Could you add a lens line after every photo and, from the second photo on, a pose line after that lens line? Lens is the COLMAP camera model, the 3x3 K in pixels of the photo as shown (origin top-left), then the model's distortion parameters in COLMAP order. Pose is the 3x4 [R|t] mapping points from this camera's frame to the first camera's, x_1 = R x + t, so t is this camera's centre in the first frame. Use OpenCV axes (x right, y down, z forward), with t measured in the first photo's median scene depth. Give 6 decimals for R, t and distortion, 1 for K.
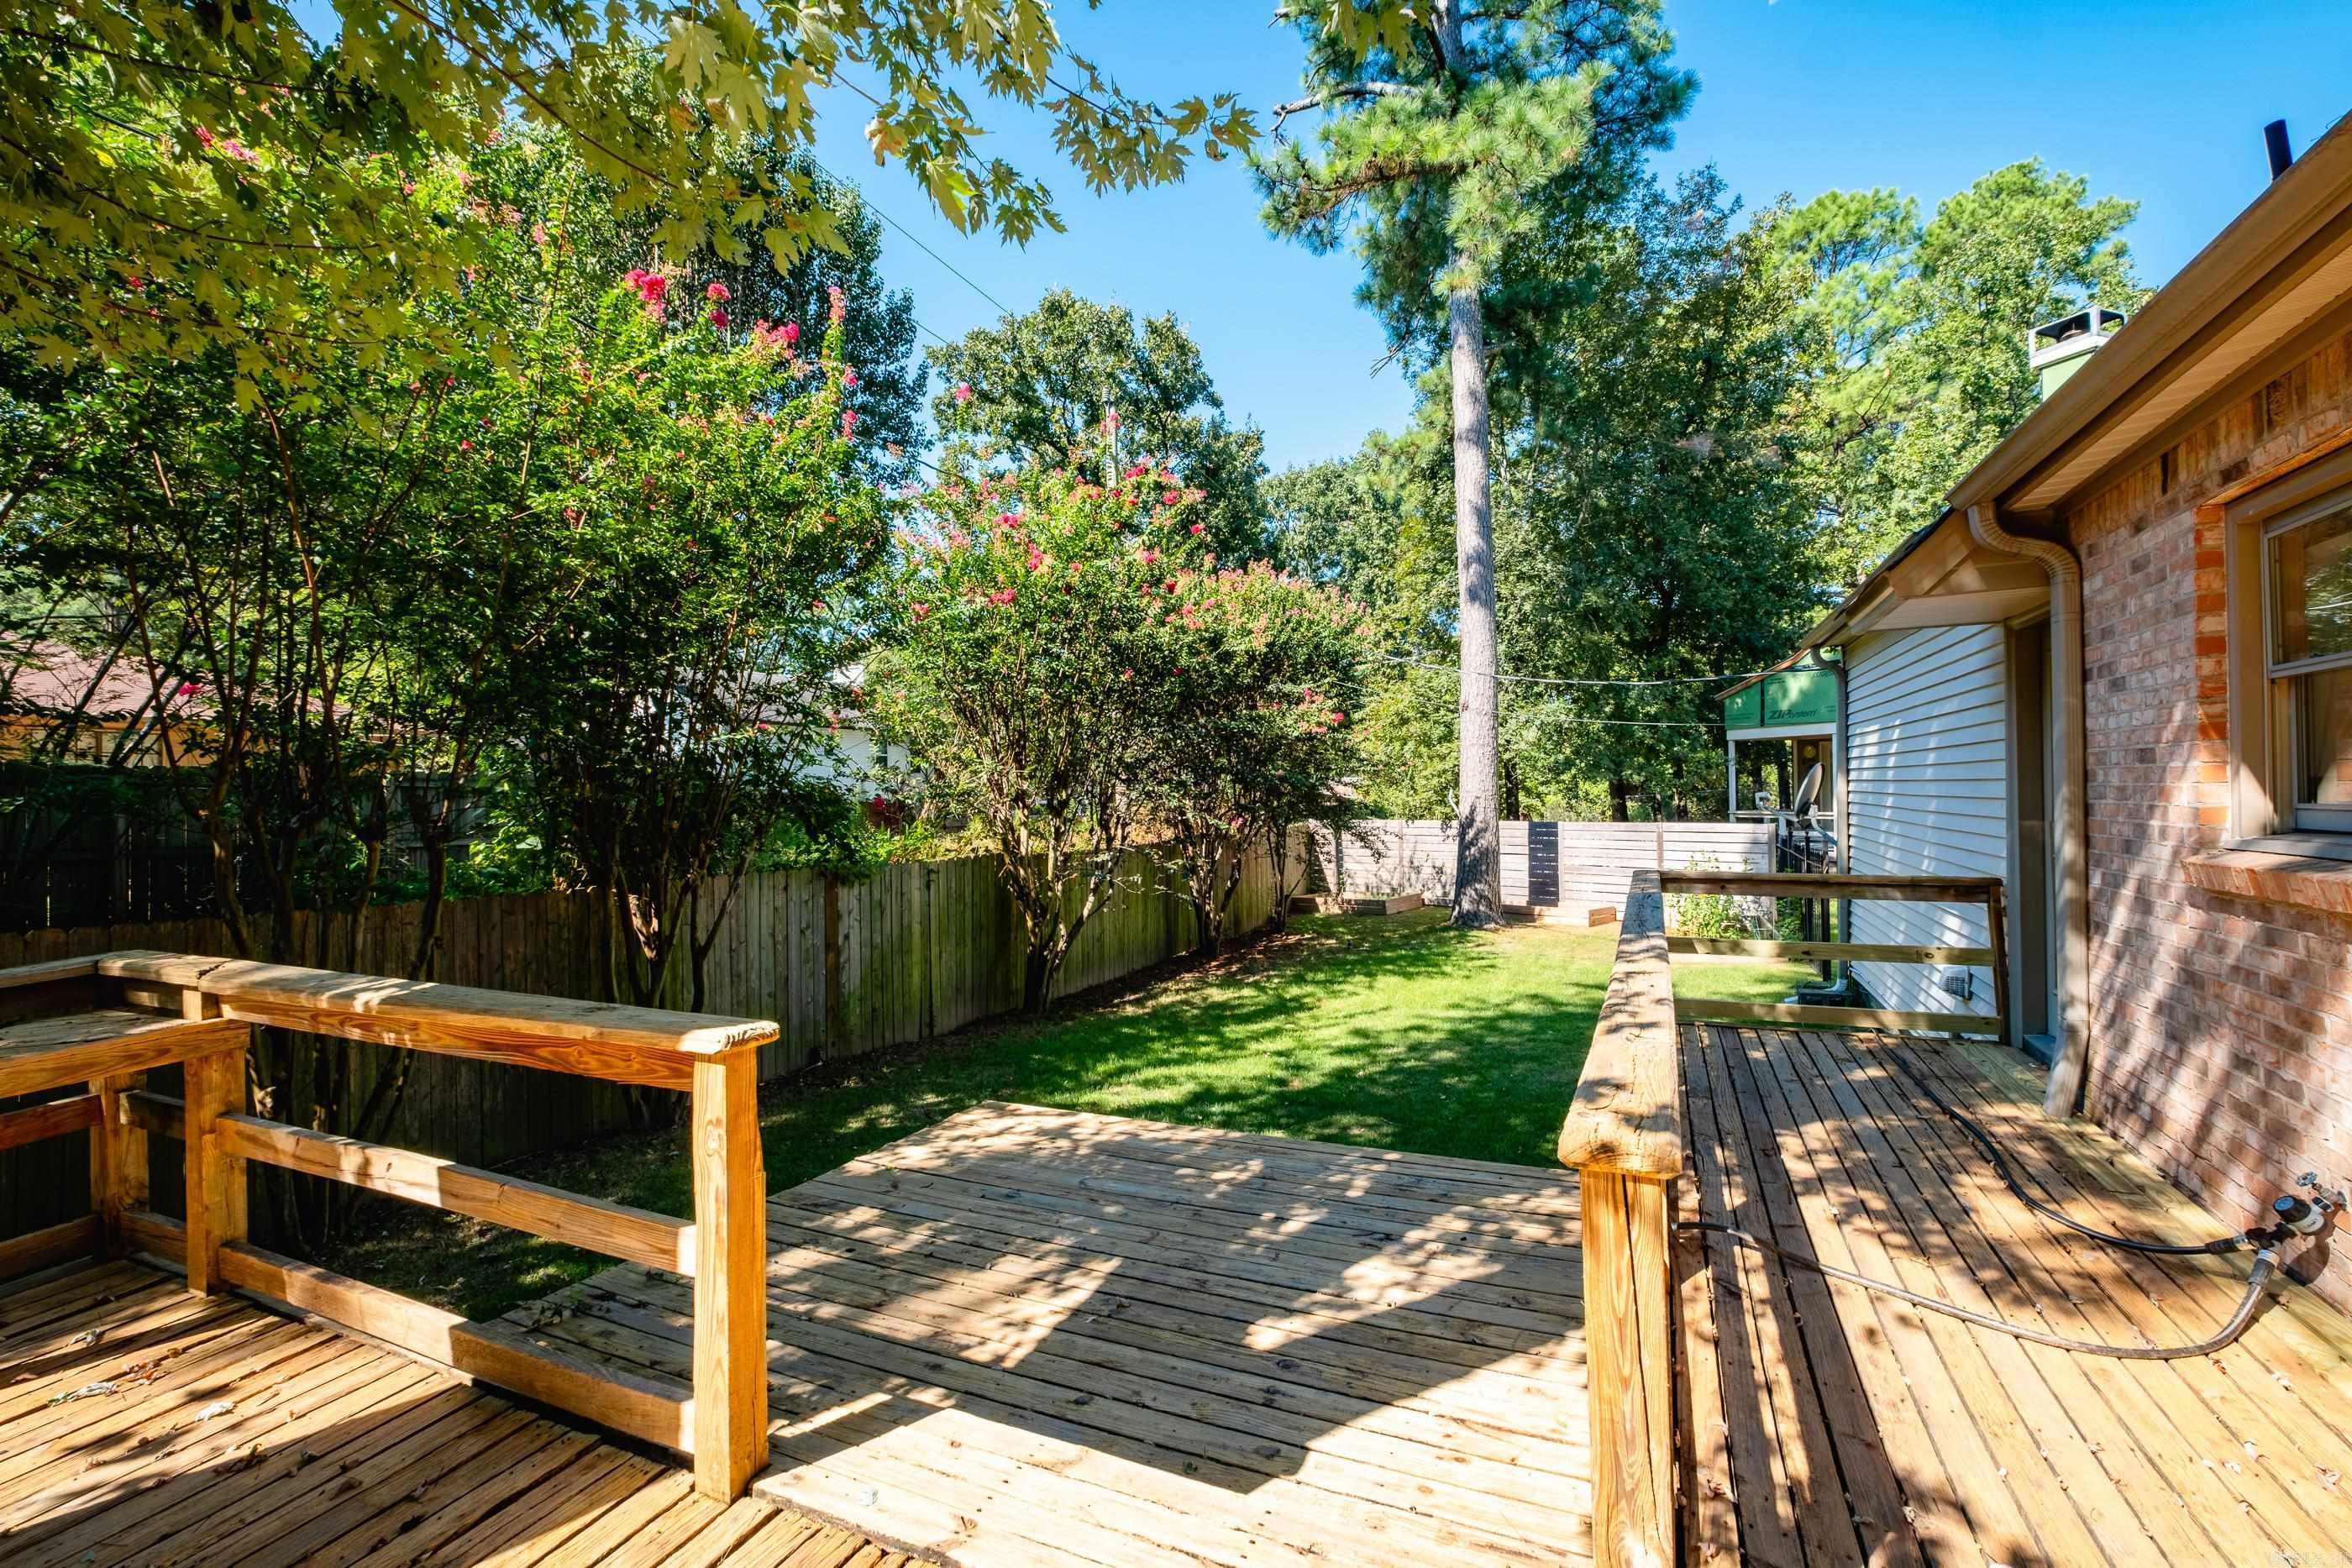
lens RADIAL K [[1049.7, 0, 1117.2], [0, 1049.7, 796.5], [0, 0, 1]] dist [0.000937, -0.009609]
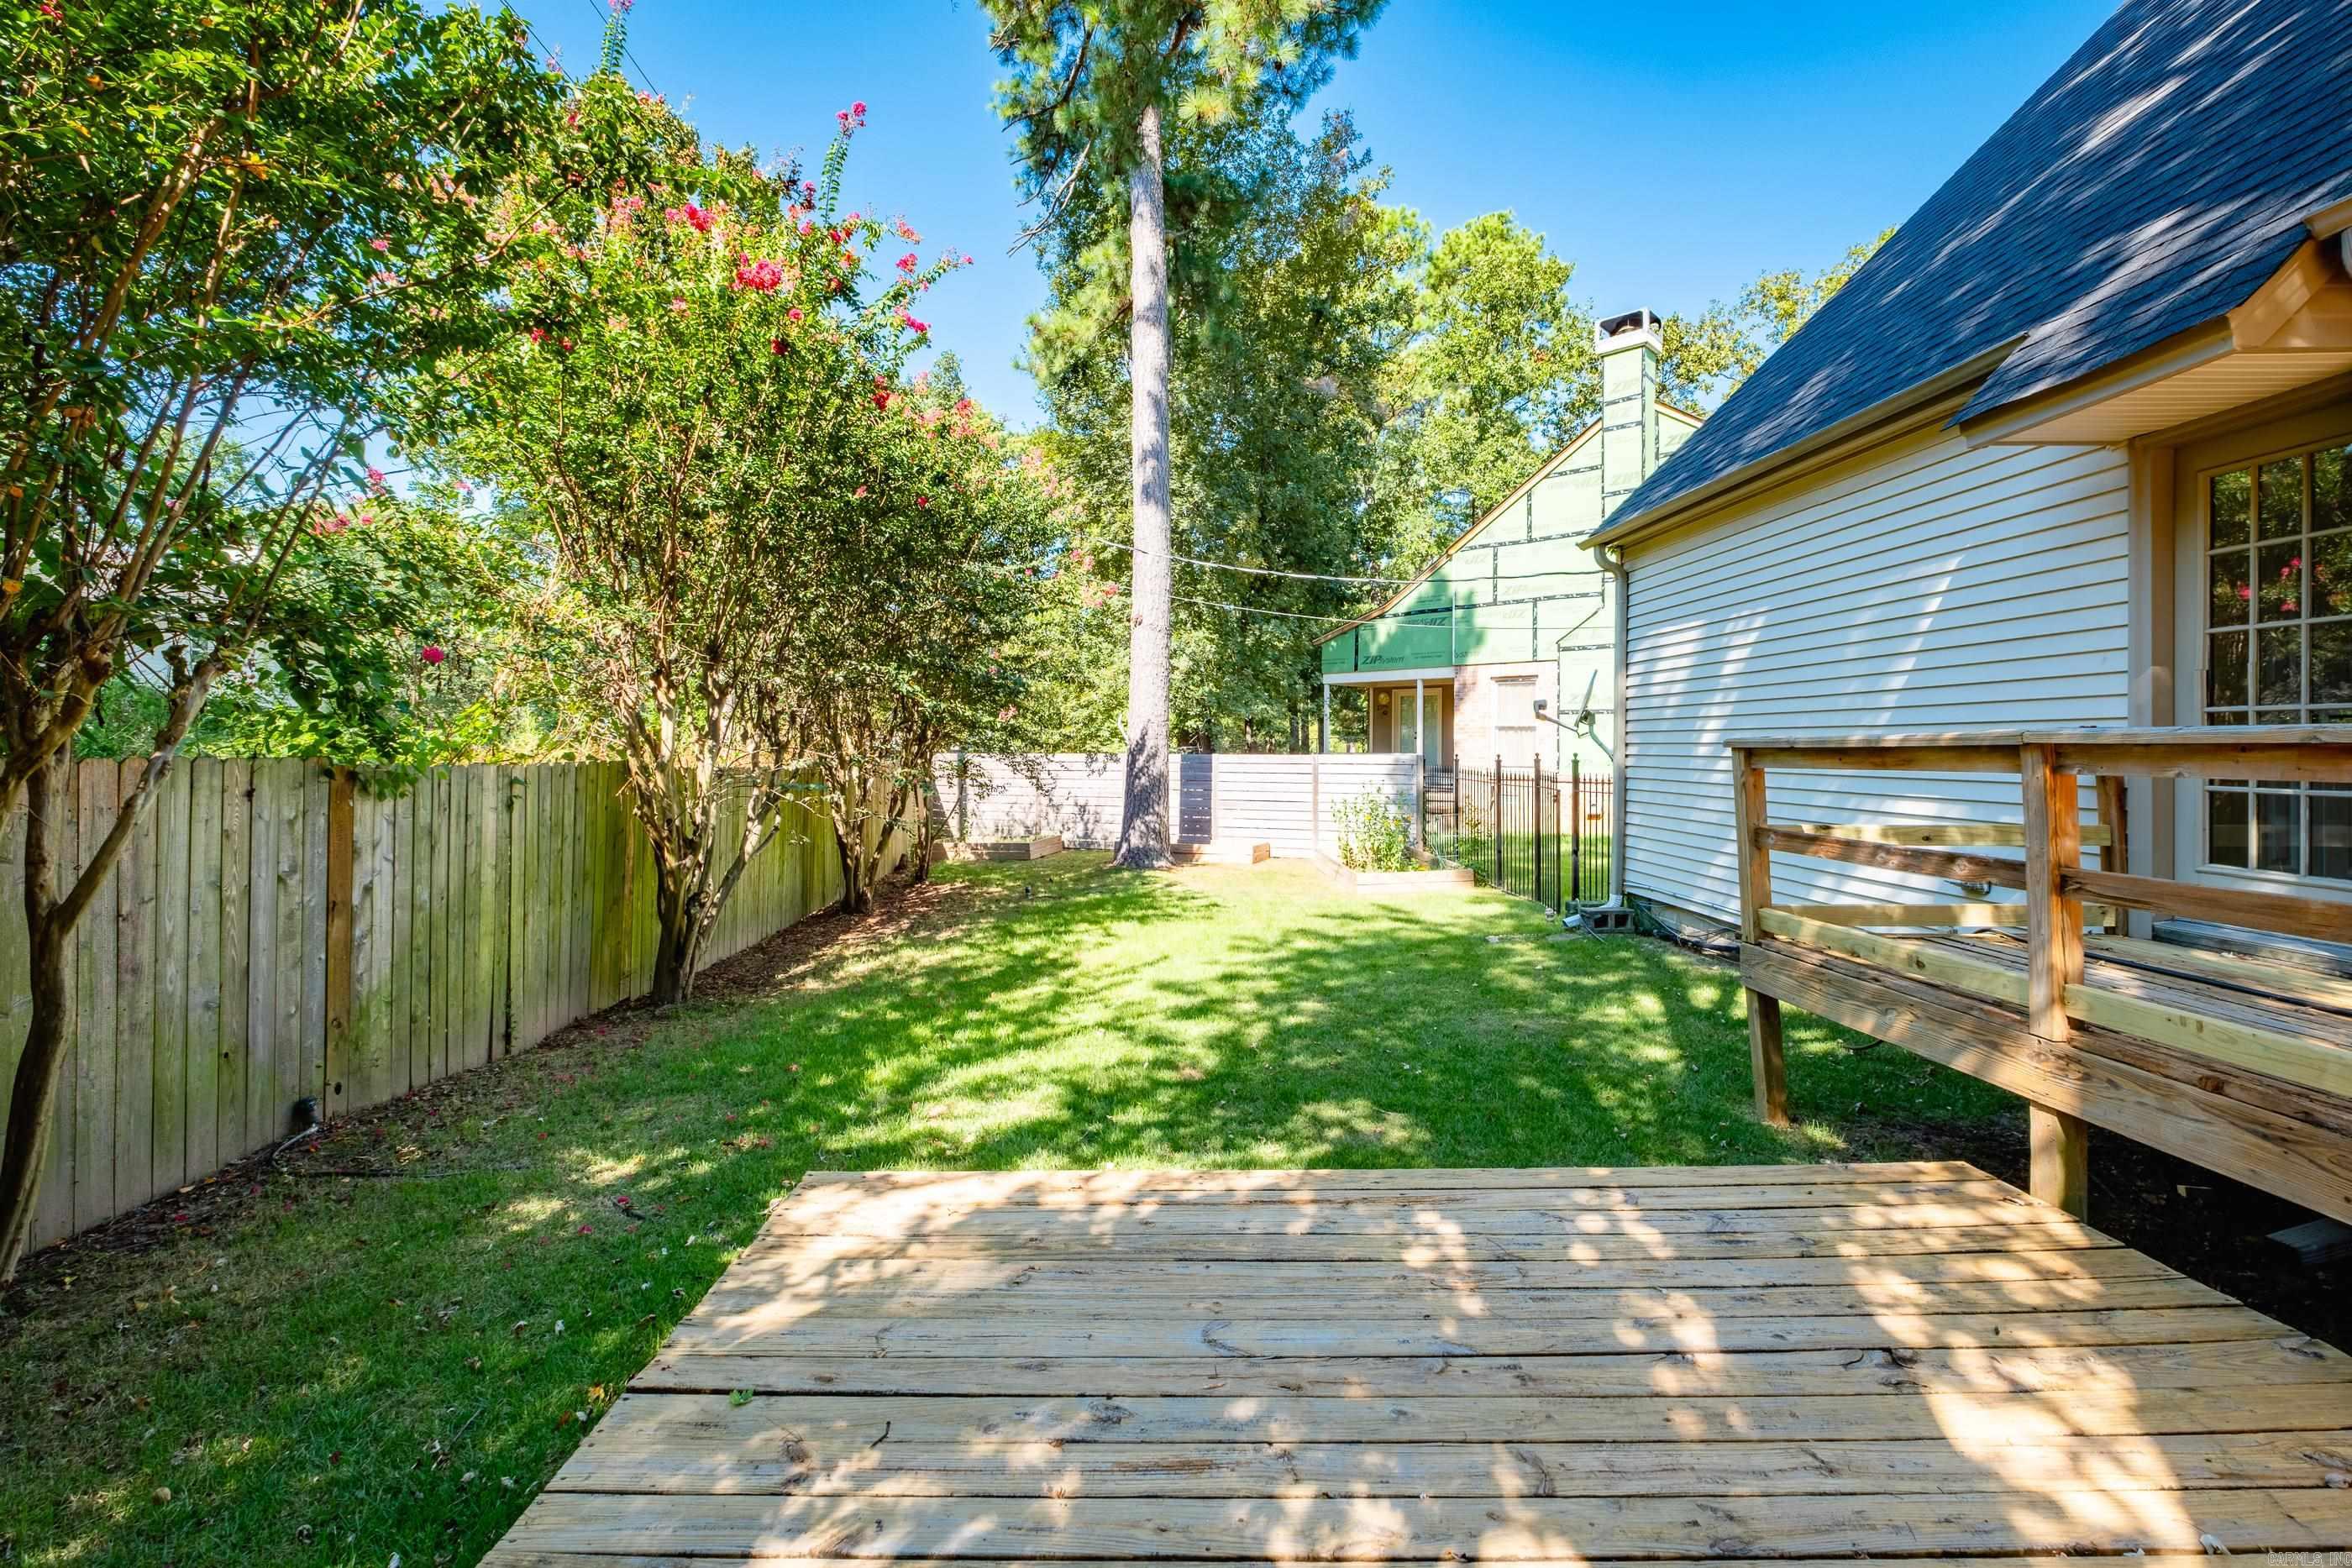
lens RADIAL K [[1090.2, 0, 1135.9], [0, 1090.2, 742.9], [0, 0, 1]] dist [0.002173, -0.000152]
pose [[0.893925, 0.020297, 0.447756, -0.100425], [-0.015335, 0.999774, -0.014703, 0.037899], [-0.447954, 0.006277, 0.894035, 0.197002]]
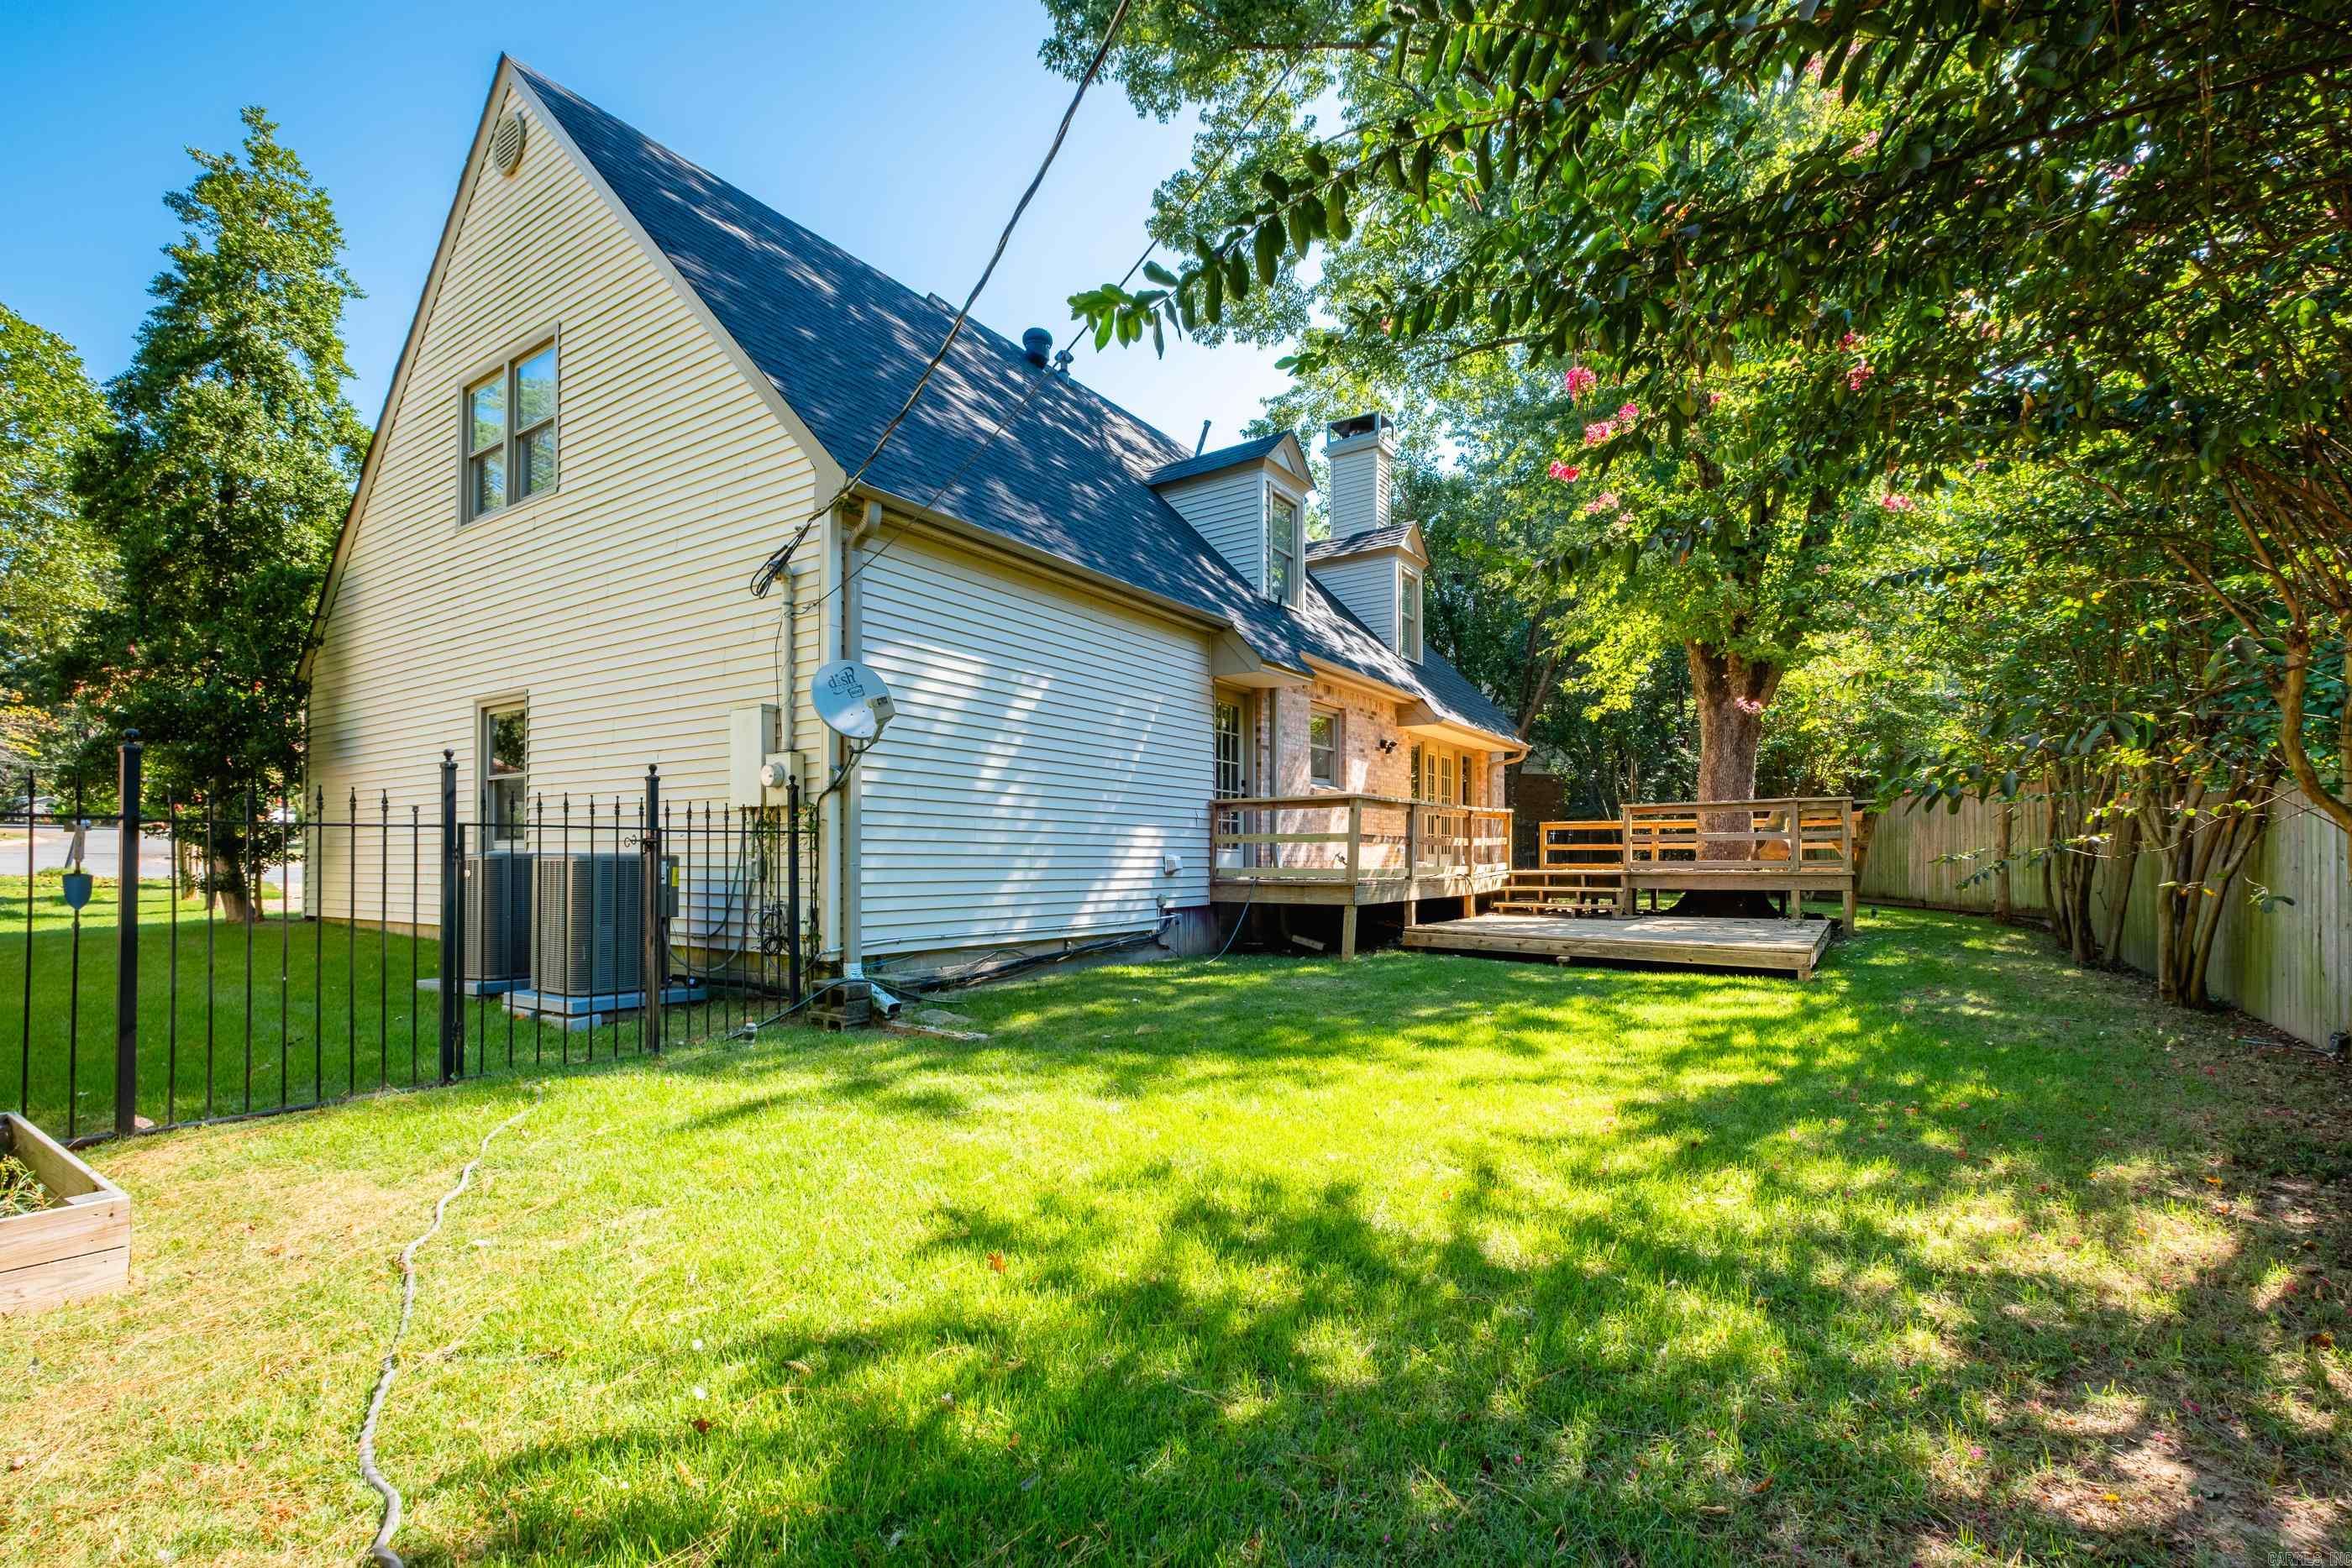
lens RADIAL K [[1021.4, 0, 1177.2], [0, 1021.4, 850.2], [0, 0, 1]] dist [-0.000014, -0.000091]
pose [[-0.992436, 0.015298, 0.121809, 0.245373], [0.014711, 0.999875, -0.005714, 0.068566], [-0.121882, -0.003879, -0.992537, 1.099017]]
